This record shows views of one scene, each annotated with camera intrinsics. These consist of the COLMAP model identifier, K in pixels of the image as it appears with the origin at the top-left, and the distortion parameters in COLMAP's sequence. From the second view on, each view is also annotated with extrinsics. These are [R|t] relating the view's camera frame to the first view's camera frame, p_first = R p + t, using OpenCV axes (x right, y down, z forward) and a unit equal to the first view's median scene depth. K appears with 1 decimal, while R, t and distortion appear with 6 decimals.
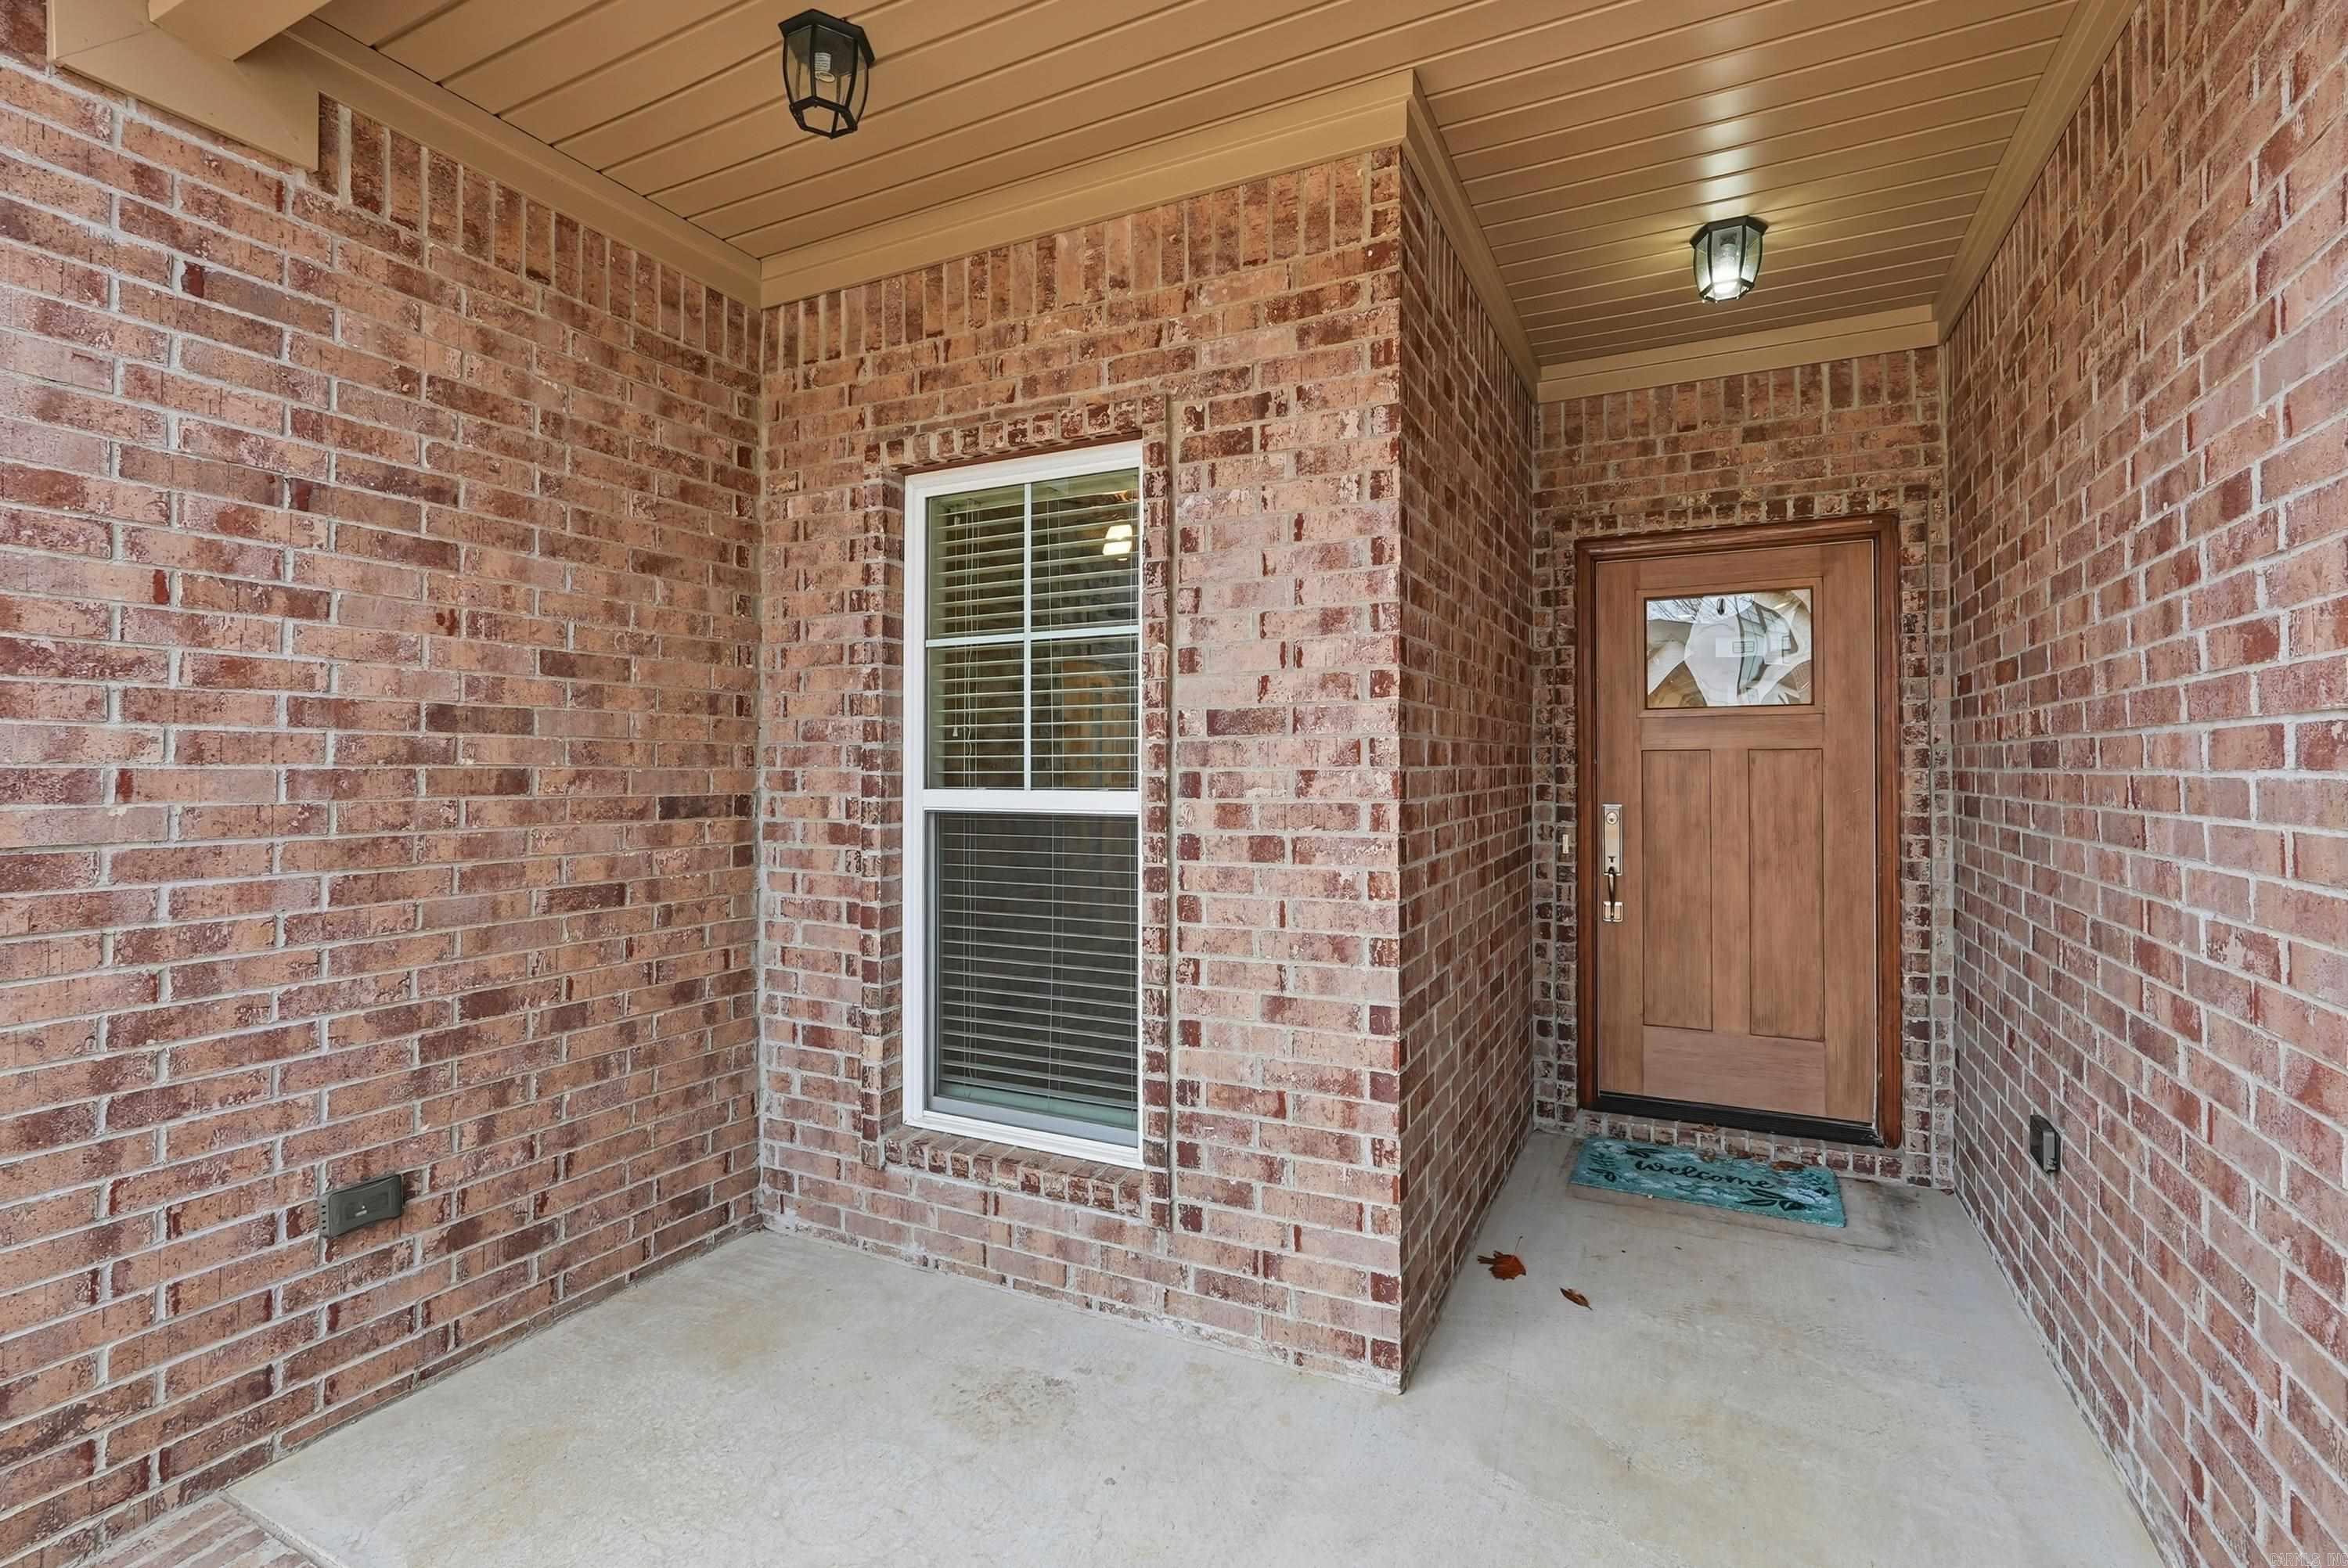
lens RADIAL K [[1047.1, 0, 1183.8], [0, 1047.1, 773.2], [0, 0, 1]] dist [-0.011105, 0.005593]
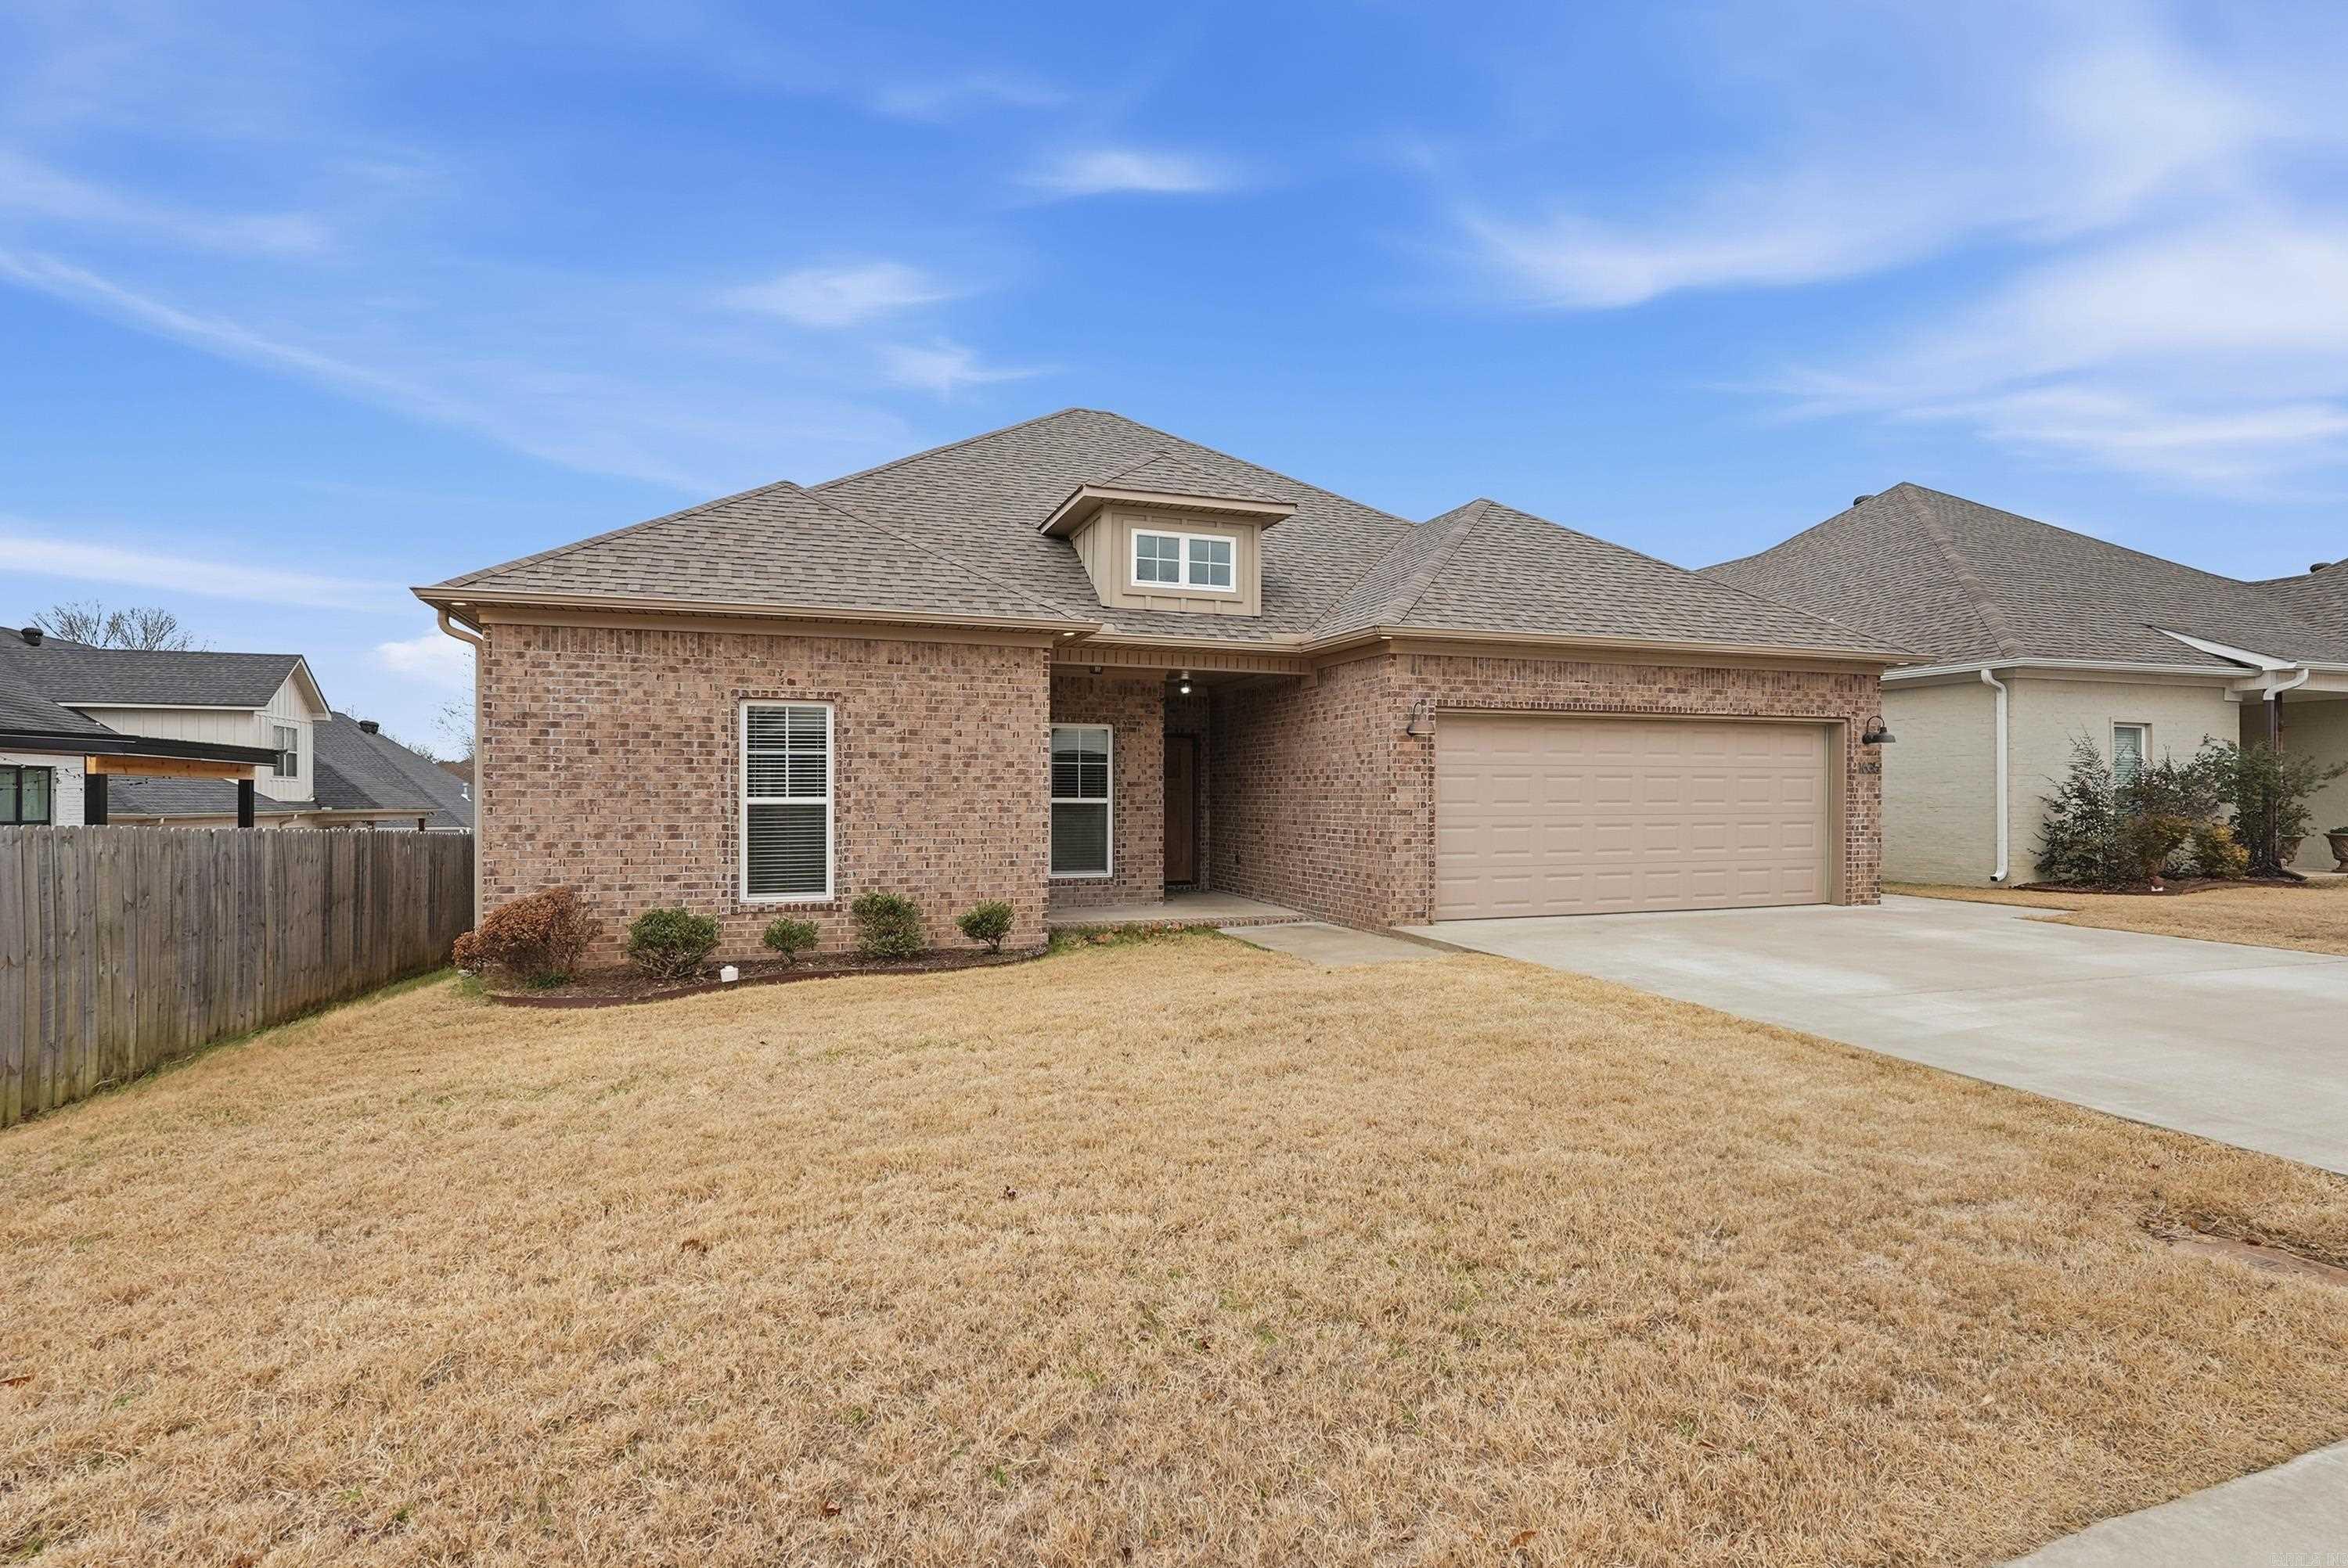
lens RADIAL K [[1123.1, 0, 1169.9], [0, 1123.1, 795.9], [0, 0, 1]] dist [-0.004931, 0.000608]
pose [[0.692700, 0.003465, 0.721217, -3.505401], [-0.004280, 0.999991, -0.000694, 0.010952], [-0.721213, -0.002606, 0.692709, -2.718858]]
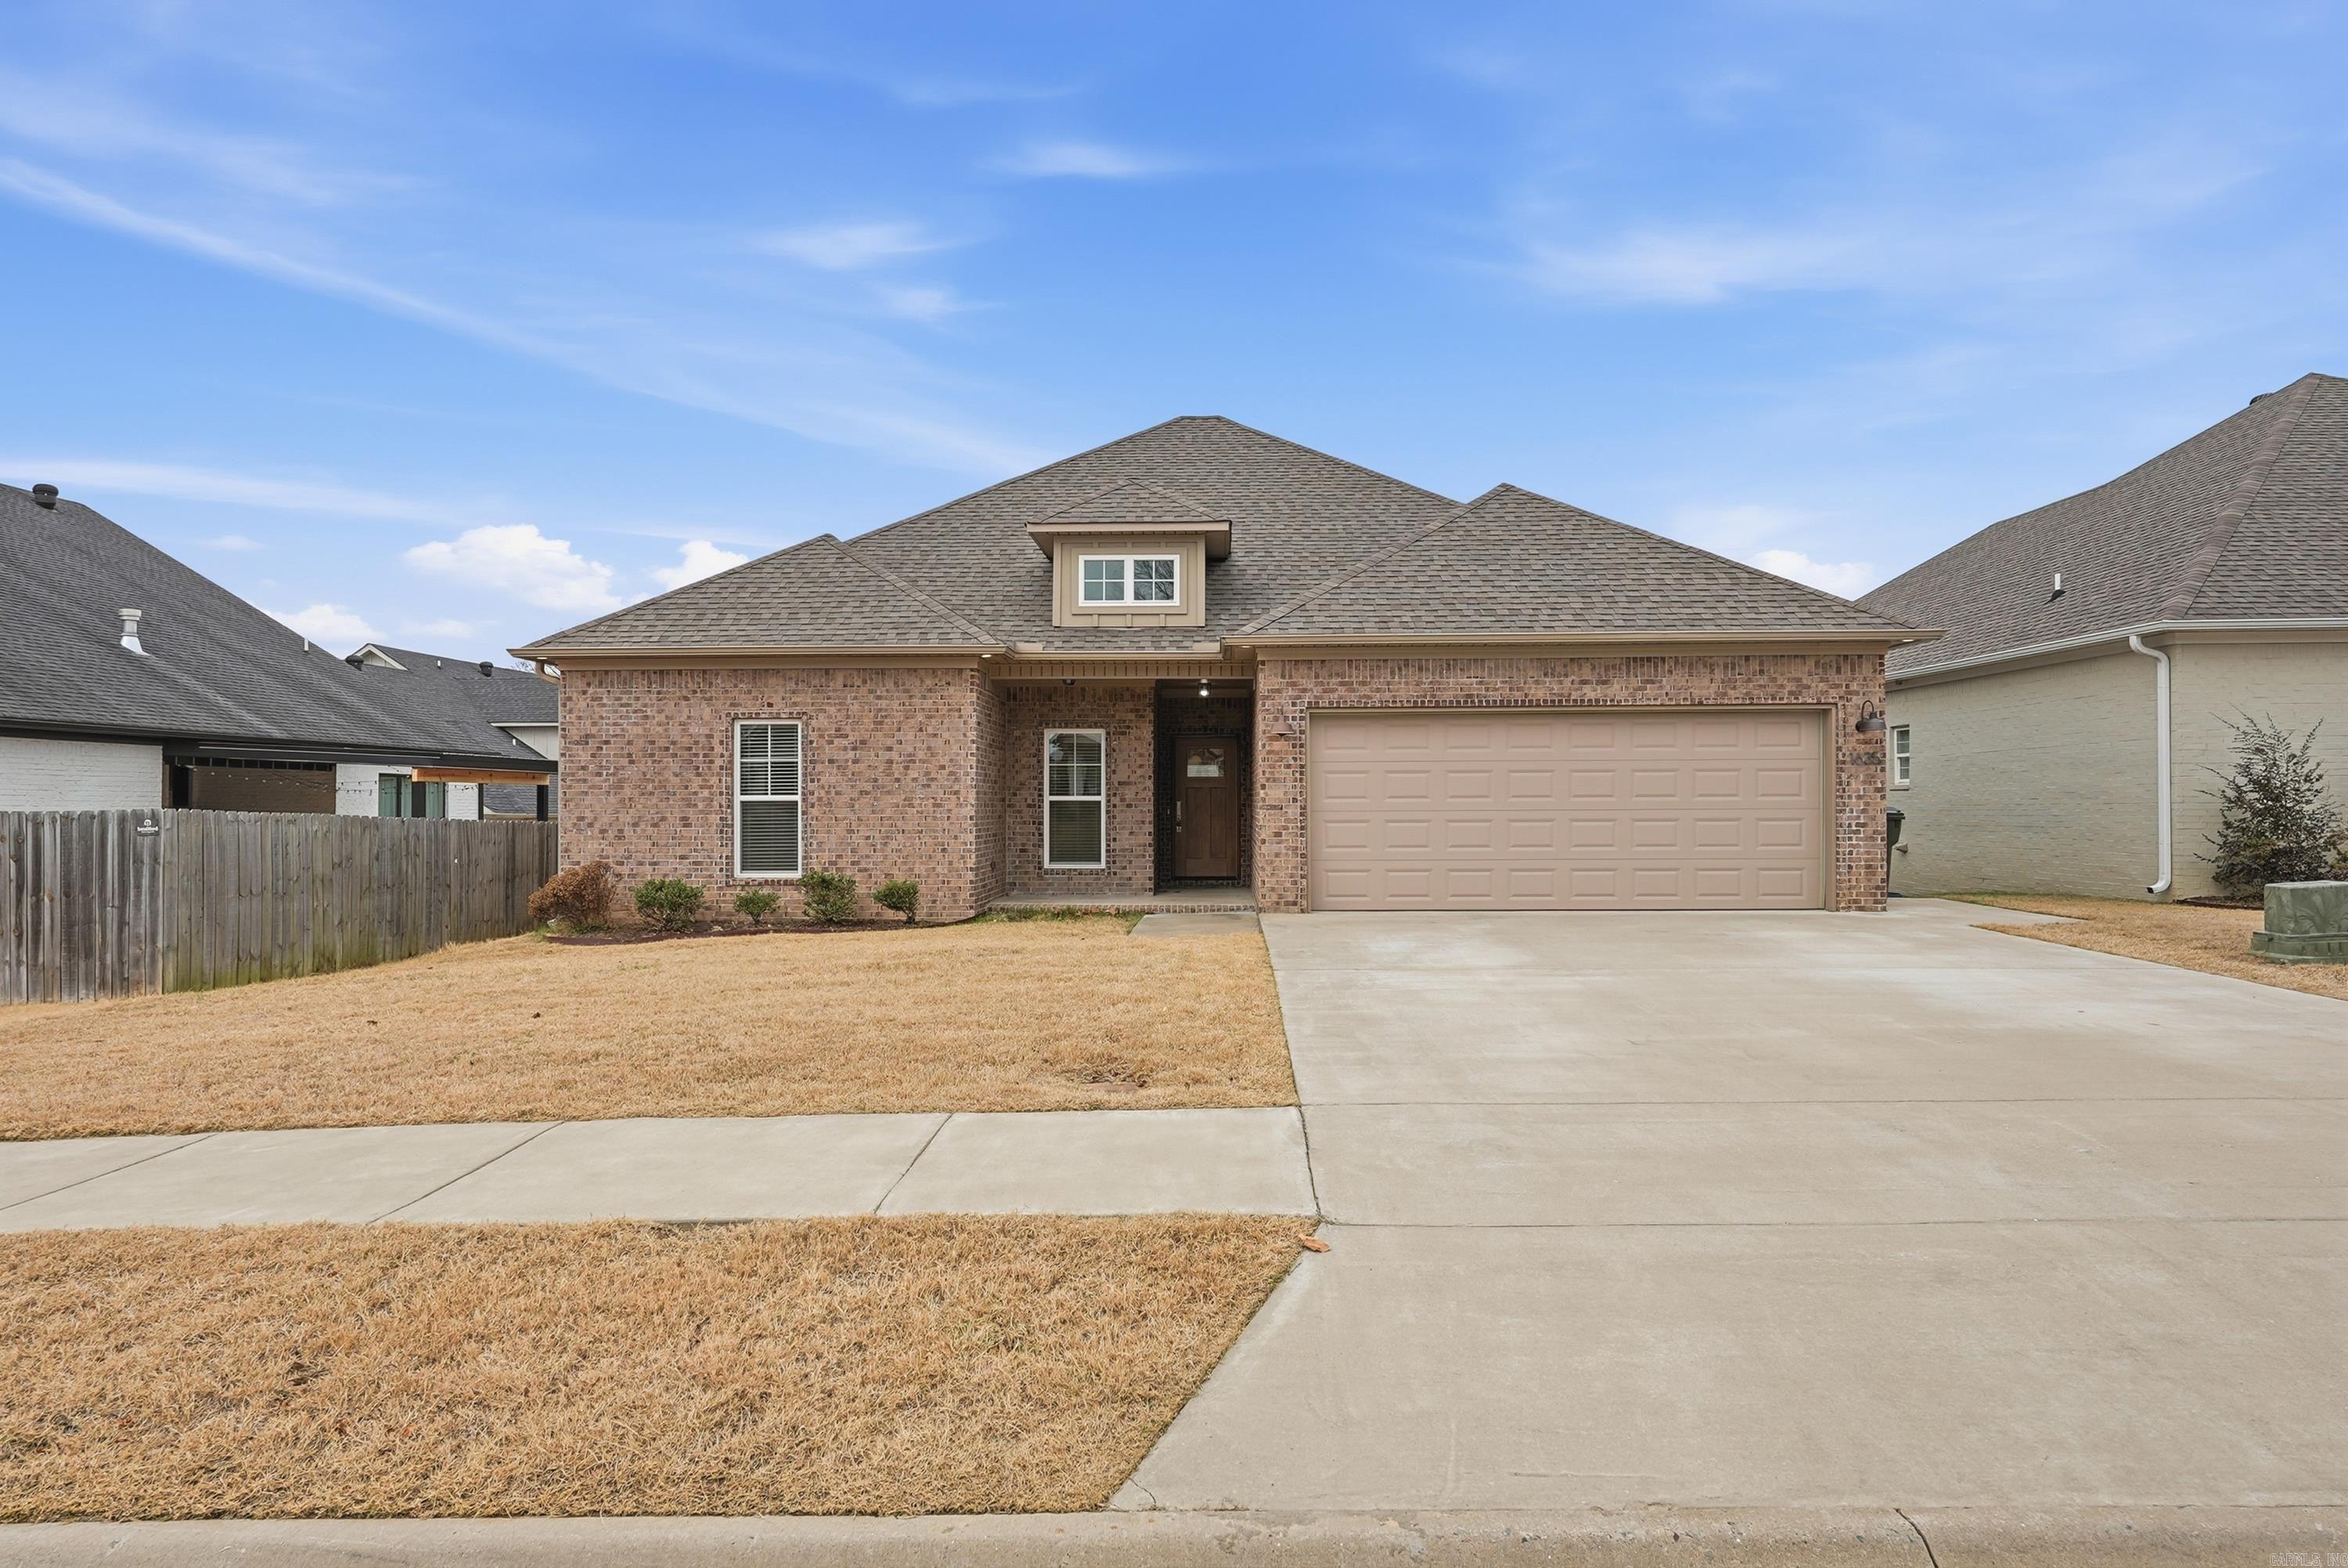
lens RADIAL K [[1331.4, 0, 1177.4], [0, 1331.4, 782.8], [0, 0, 1]] dist [-0.001916, 0.003022]
pose [[0.904526, 0.006111, 0.426374, -2.506287], [-0.000704, 0.999917, -0.012839, 0.036478], [-0.426417, 0.011313, 0.904456, -5.111957]]
